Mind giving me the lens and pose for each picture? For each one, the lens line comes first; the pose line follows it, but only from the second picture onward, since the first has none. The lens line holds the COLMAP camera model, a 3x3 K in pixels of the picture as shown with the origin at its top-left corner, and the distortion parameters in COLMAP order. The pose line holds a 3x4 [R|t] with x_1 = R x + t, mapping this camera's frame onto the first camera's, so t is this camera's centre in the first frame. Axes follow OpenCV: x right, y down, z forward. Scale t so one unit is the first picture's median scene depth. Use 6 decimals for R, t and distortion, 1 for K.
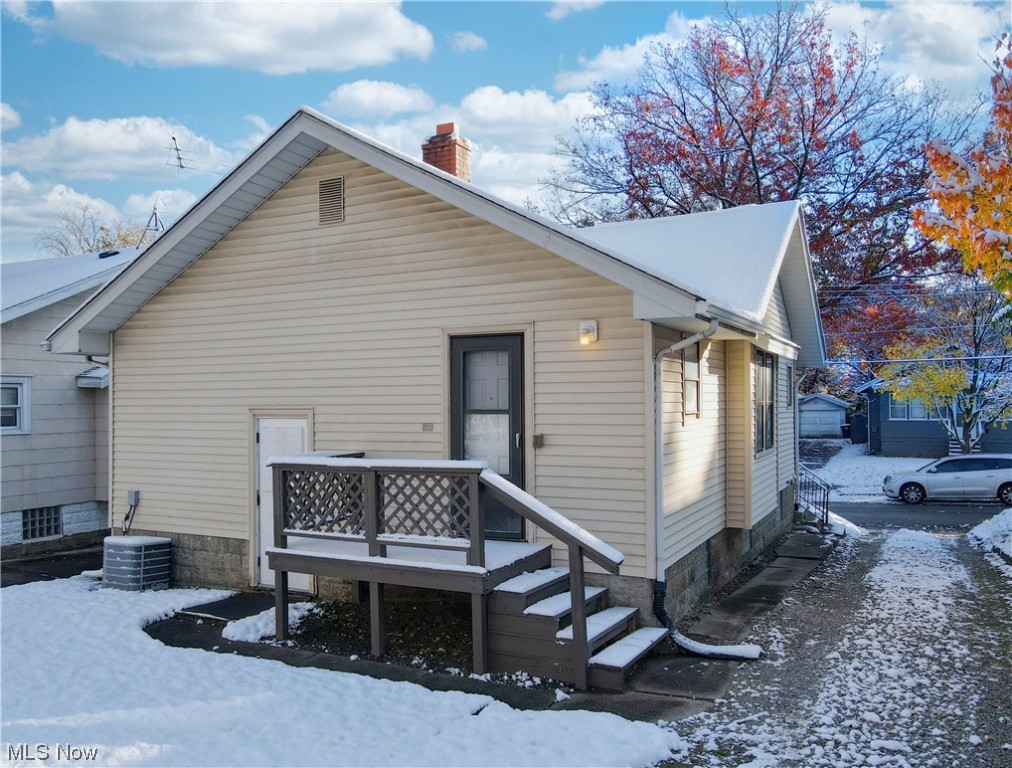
lens RADIAL K [[821.9, 0, 486.6], [0, 821.9, 386.2], [0, 0, 1]] dist [0.004473, 0.002927]
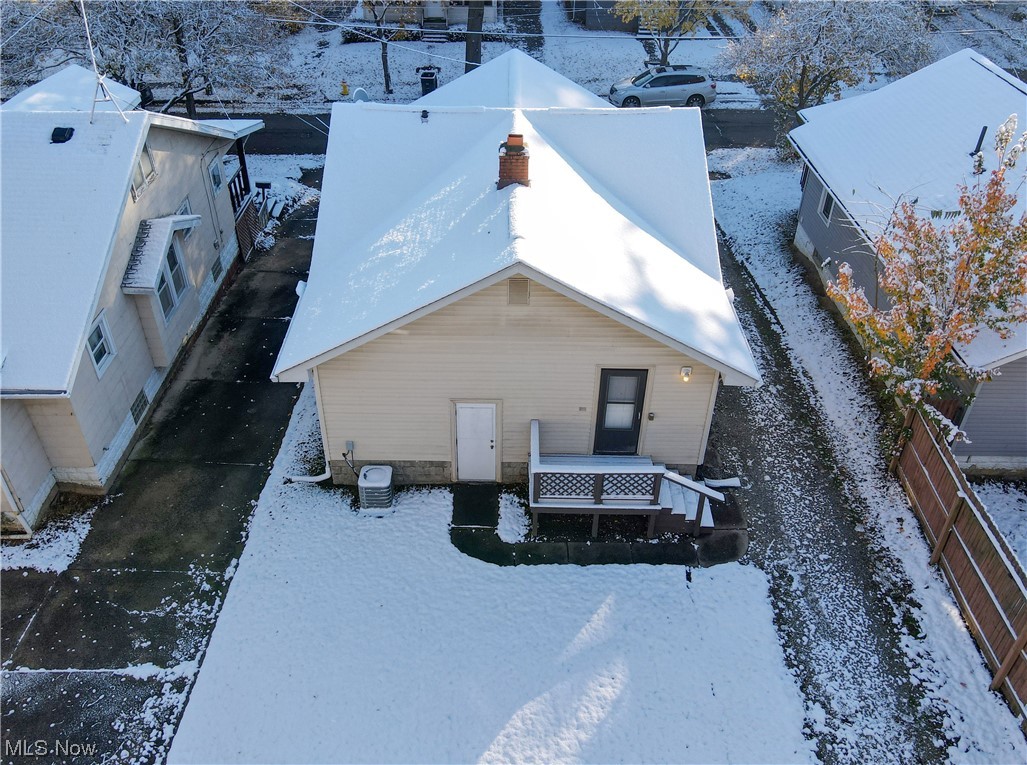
lens RADIAL K [[815.0, 0, 512.0], [0, 815.0, 341.0], [0, 0, 1]] dist [0.000593, 0.008434]
pose [[0.886423, -0.242349, 0.394362, -0.881008], [-0.034320, 0.815225, 0.578127, -1.102904], [-0.461602, -0.526000, 0.714316, -0.113181]]
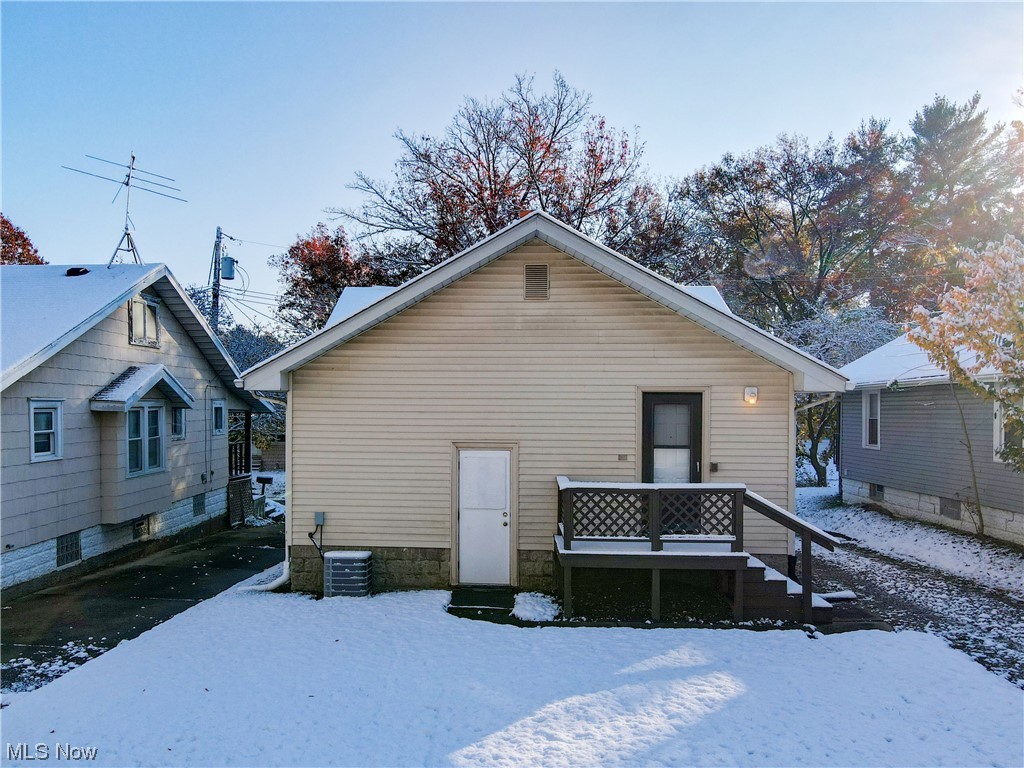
lens RADIAL K [[788.5, 0, 467.7], [0, 788.5, 416.0], [0, 0, 1]] dist [0.011281, -0.000451]
pose [[0.912426, 0.008889, 0.409145, -0.863300], [-0.021341, 0.999437, 0.025879, -0.049041], [-0.408685, -0.032345, 0.912102, -0.097912]]
